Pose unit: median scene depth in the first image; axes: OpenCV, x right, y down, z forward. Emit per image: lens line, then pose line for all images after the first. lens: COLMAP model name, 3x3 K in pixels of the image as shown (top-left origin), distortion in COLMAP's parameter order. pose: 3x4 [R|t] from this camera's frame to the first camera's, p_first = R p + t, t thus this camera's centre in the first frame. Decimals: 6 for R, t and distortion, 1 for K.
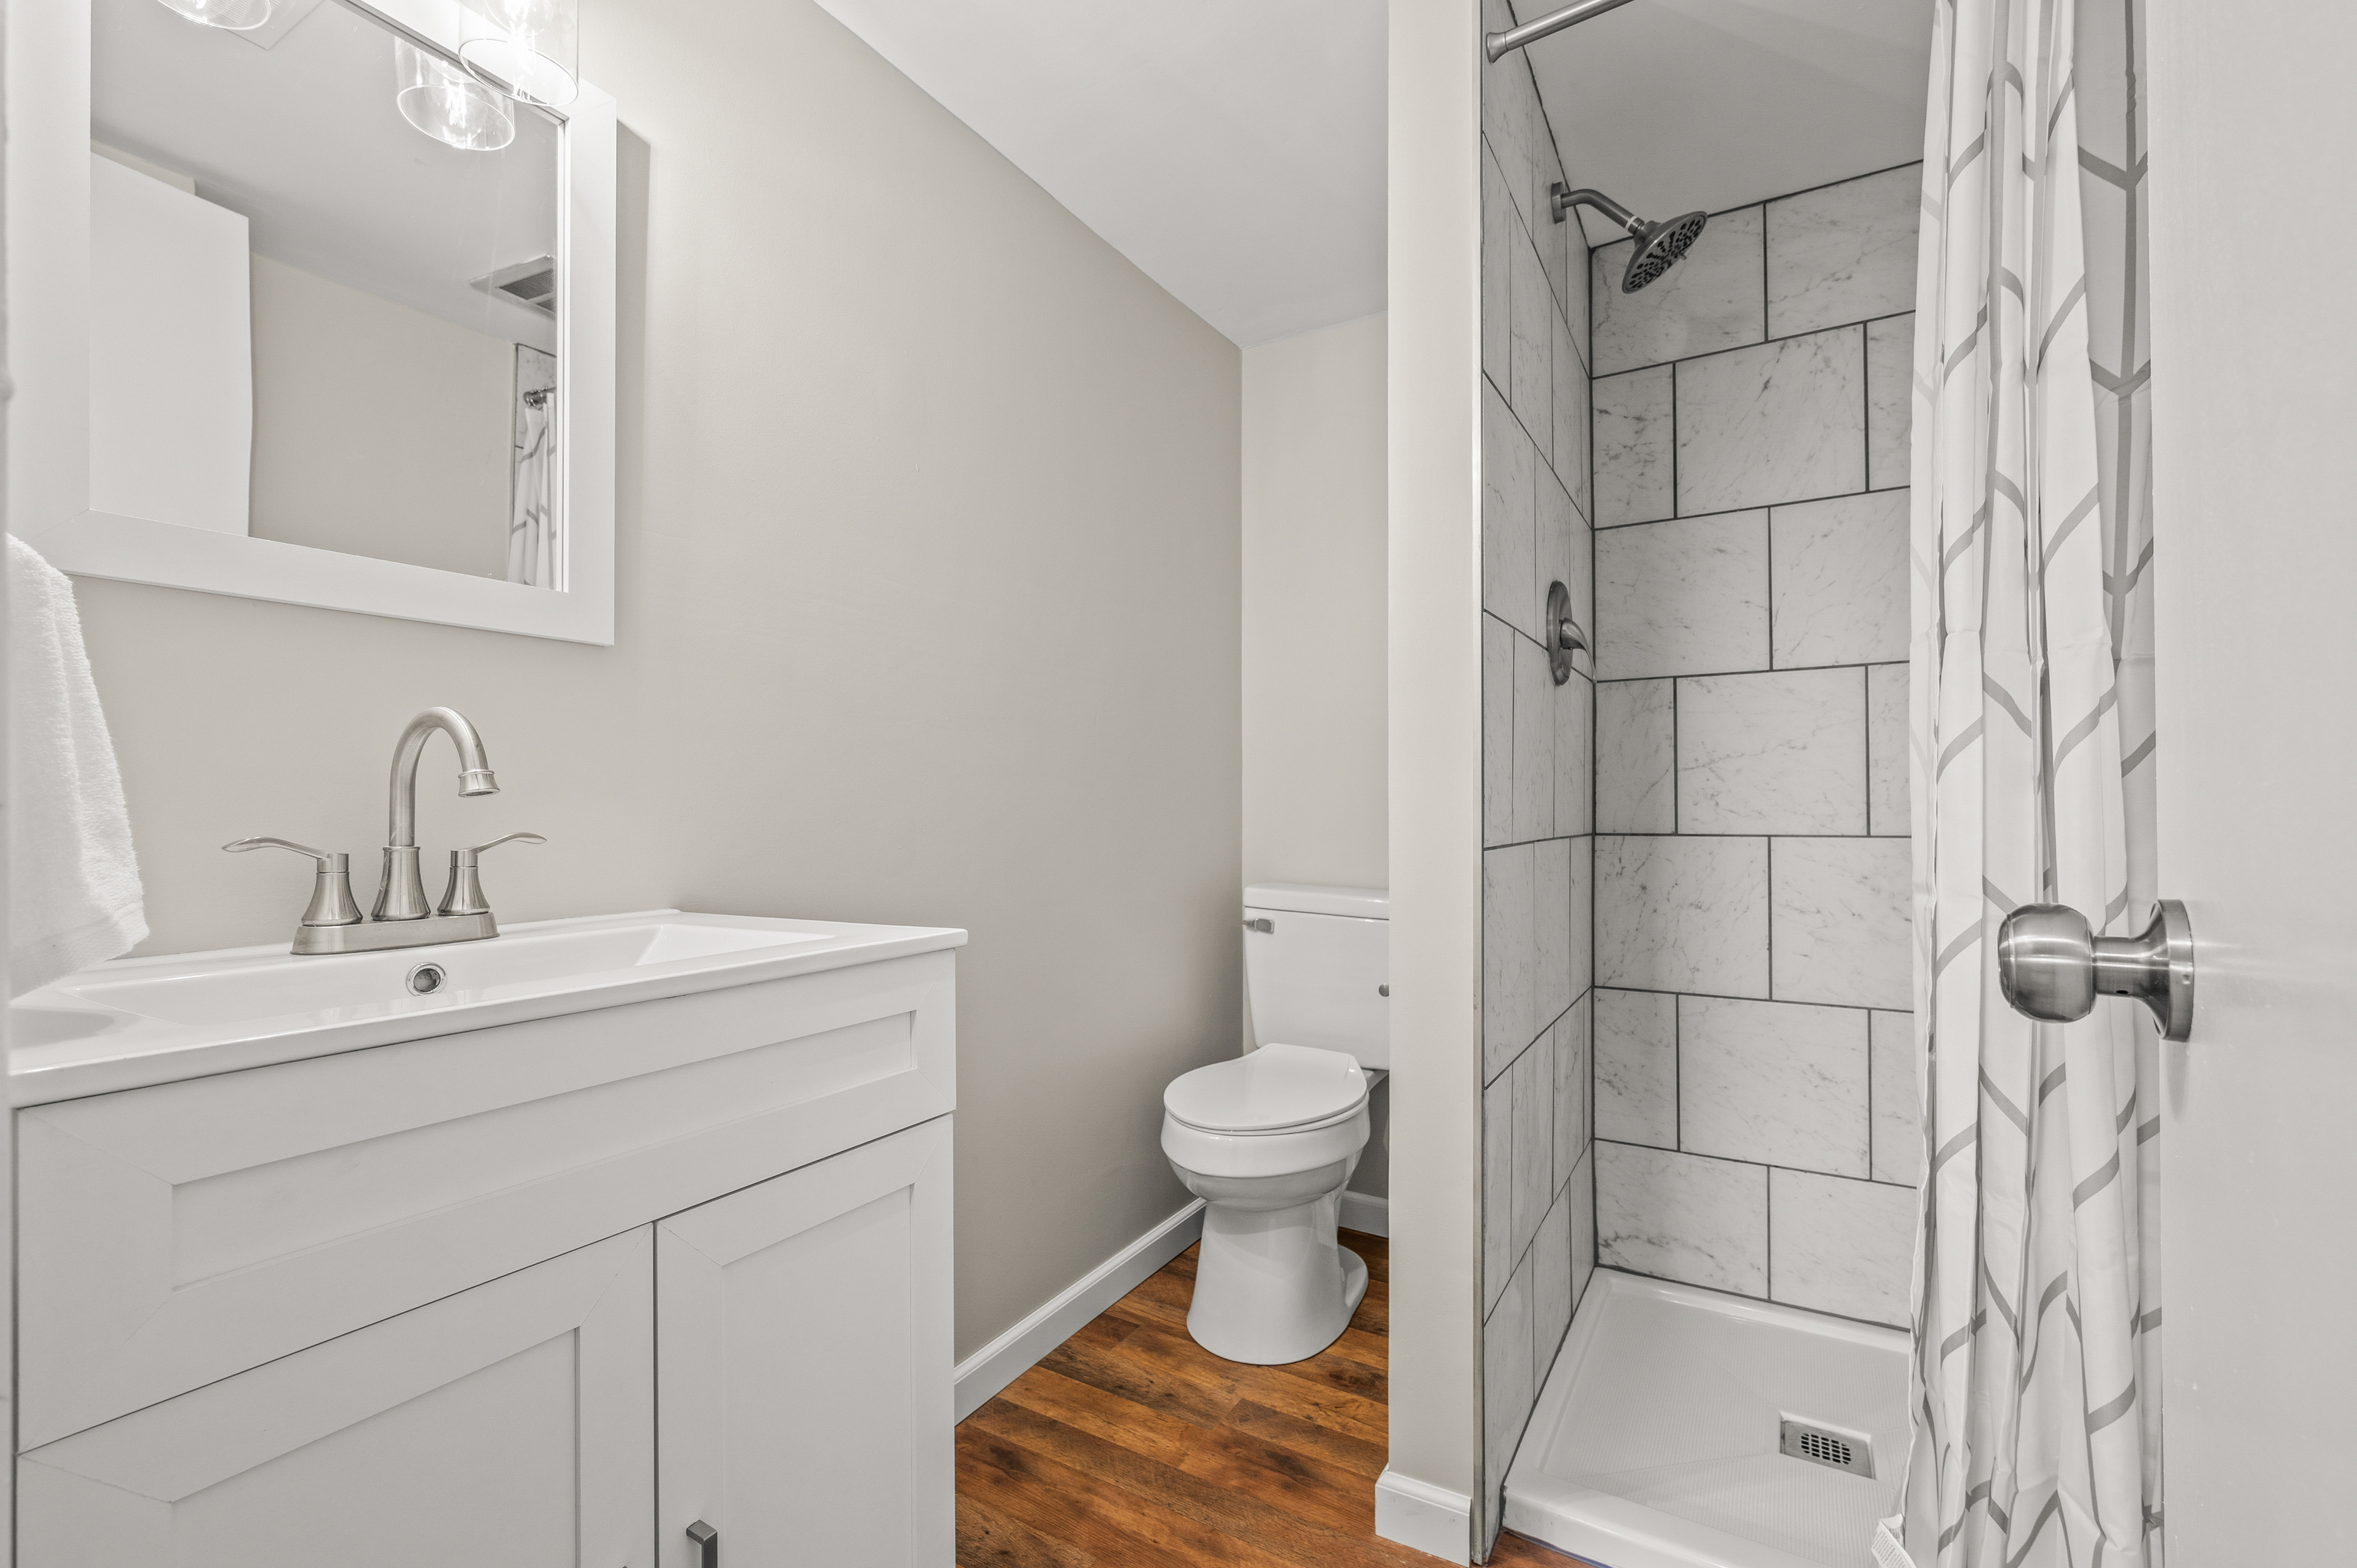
lens RADIAL K [[996.4, 0, 1183.9], [0, 996.4, 792.9], [0, 0, 1]] dist [-0.007025, 0.000580]
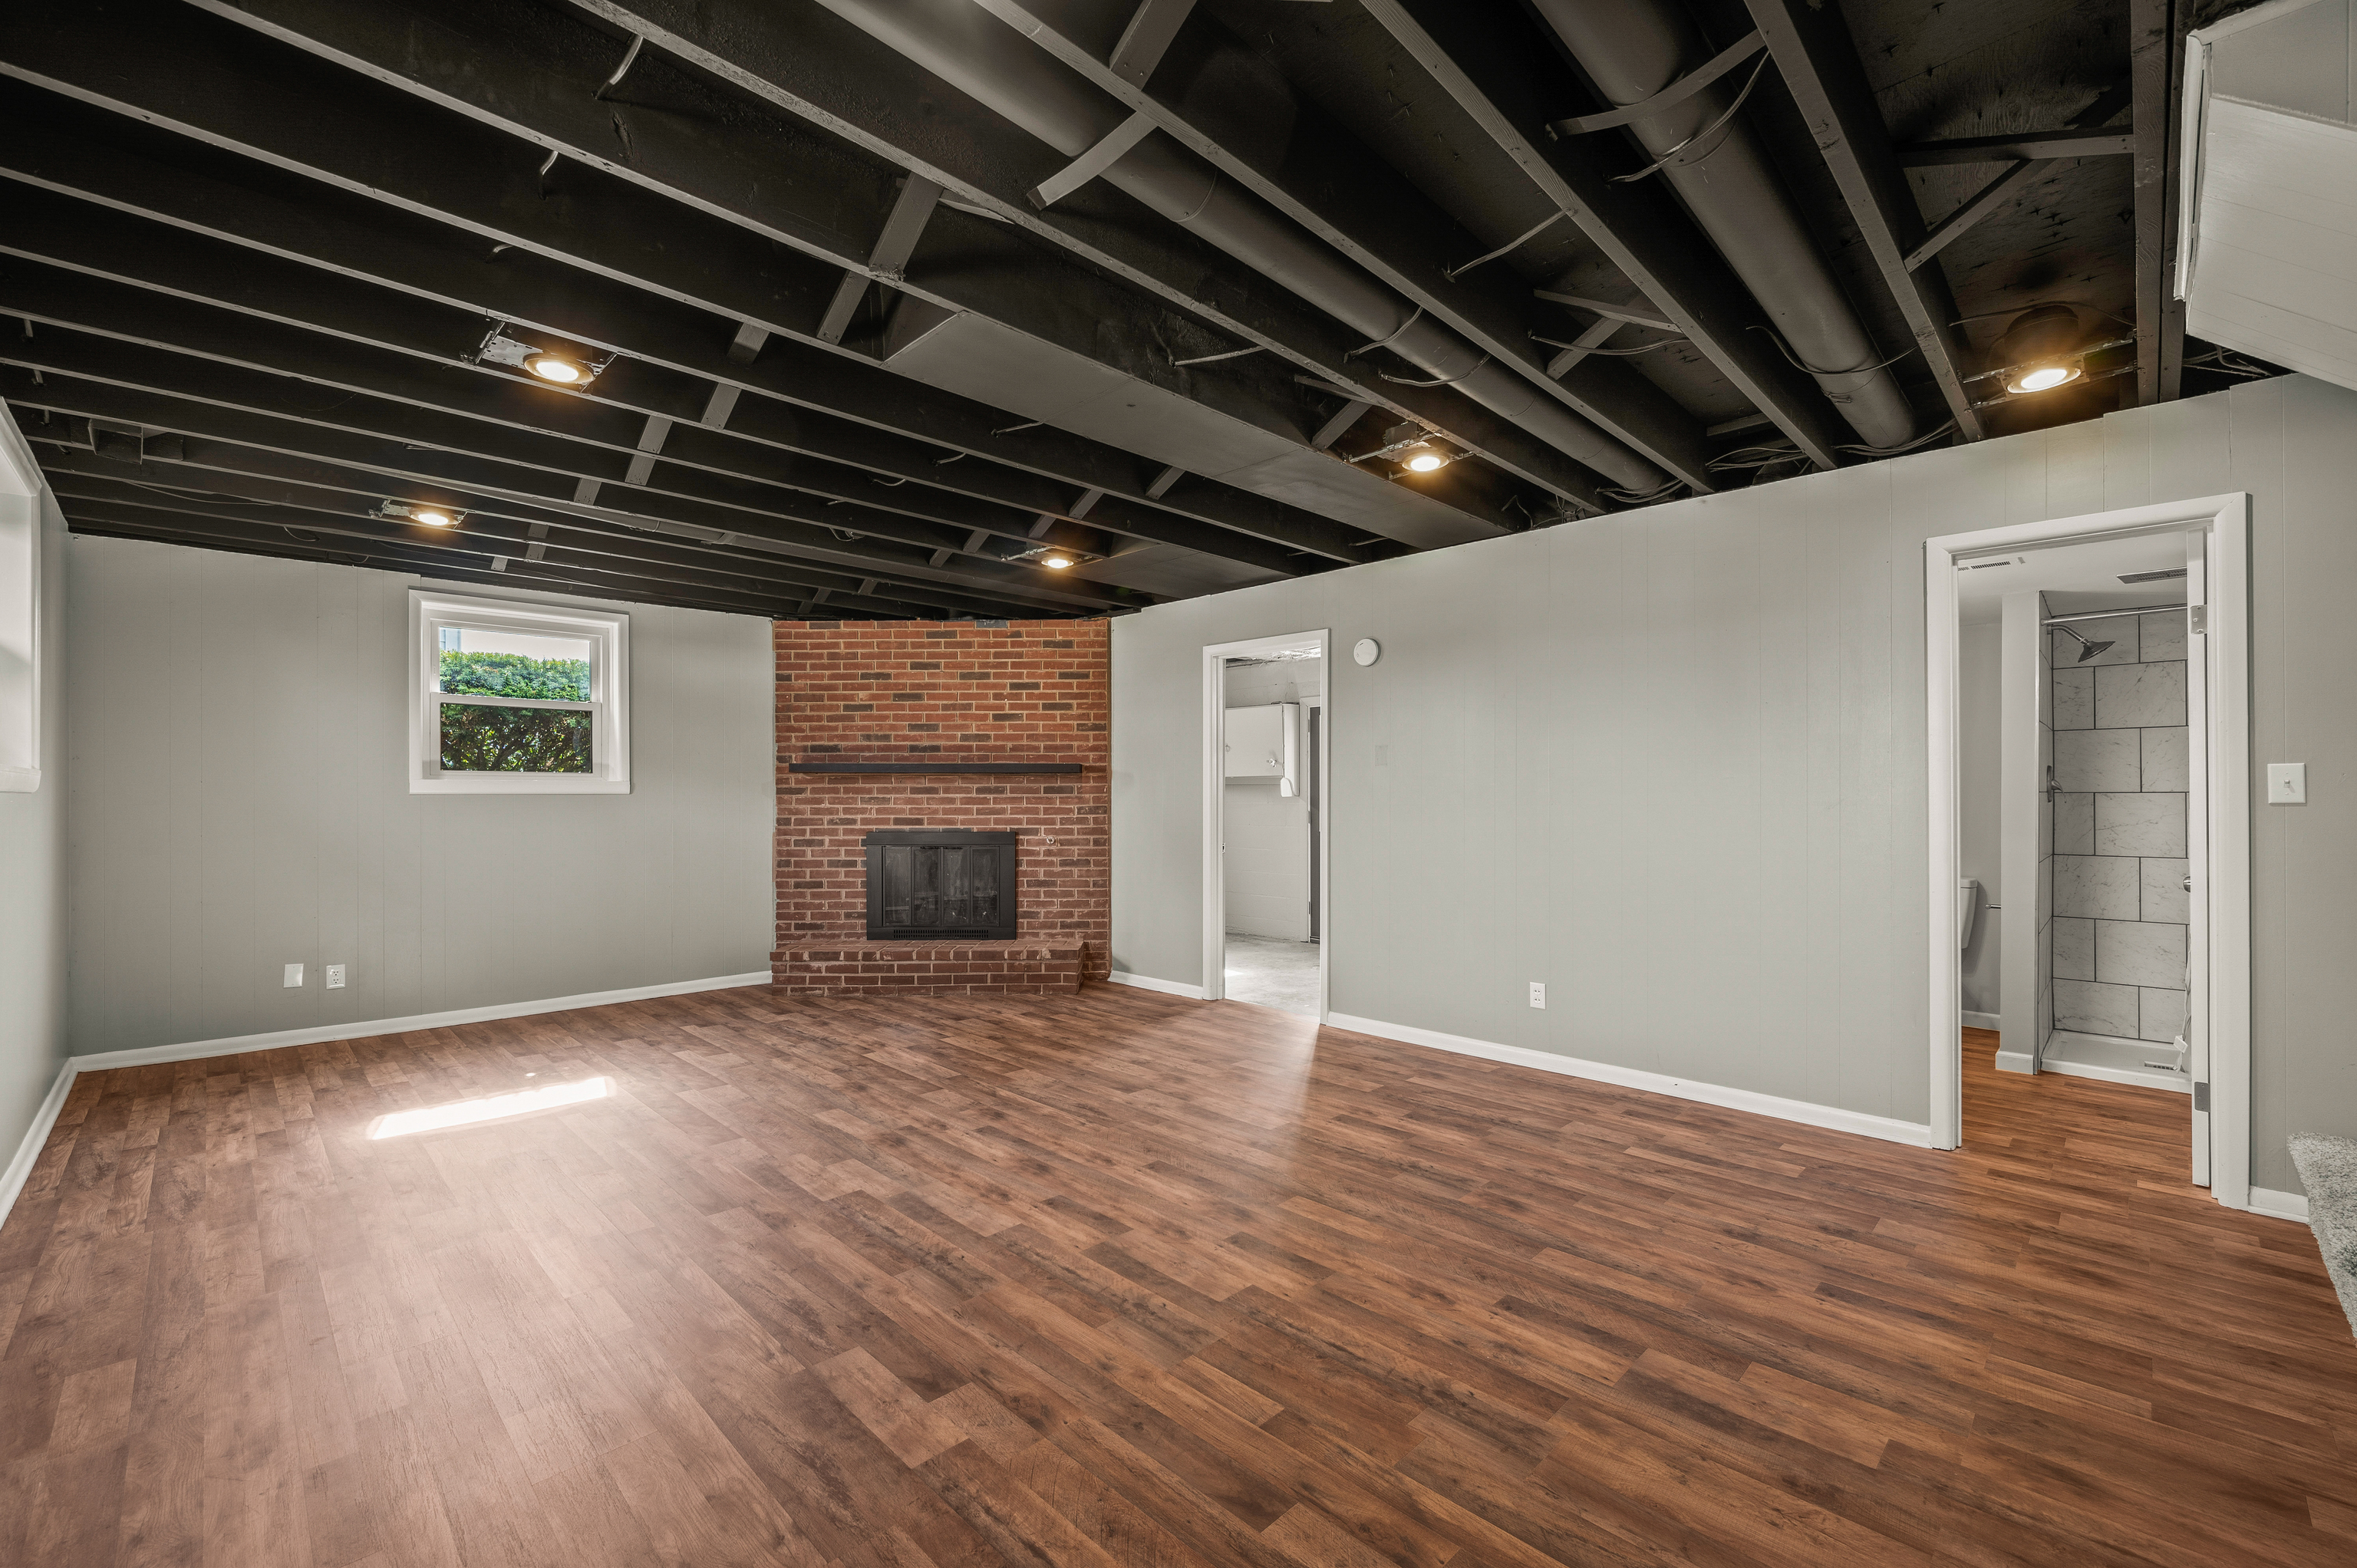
lens RADIAL K [[996.4, 0, 1131.7], [0, 996.4, 787.0], [0, 0, 1]] dist [-0.007025, 0.000580]
pose [[0.967171, -0.000250, -0.254128, -1.283949], [0.001908, 0.999978, 0.006278, -0.160197], [0.254121, -0.006557, 0.967150, -2.140335]]
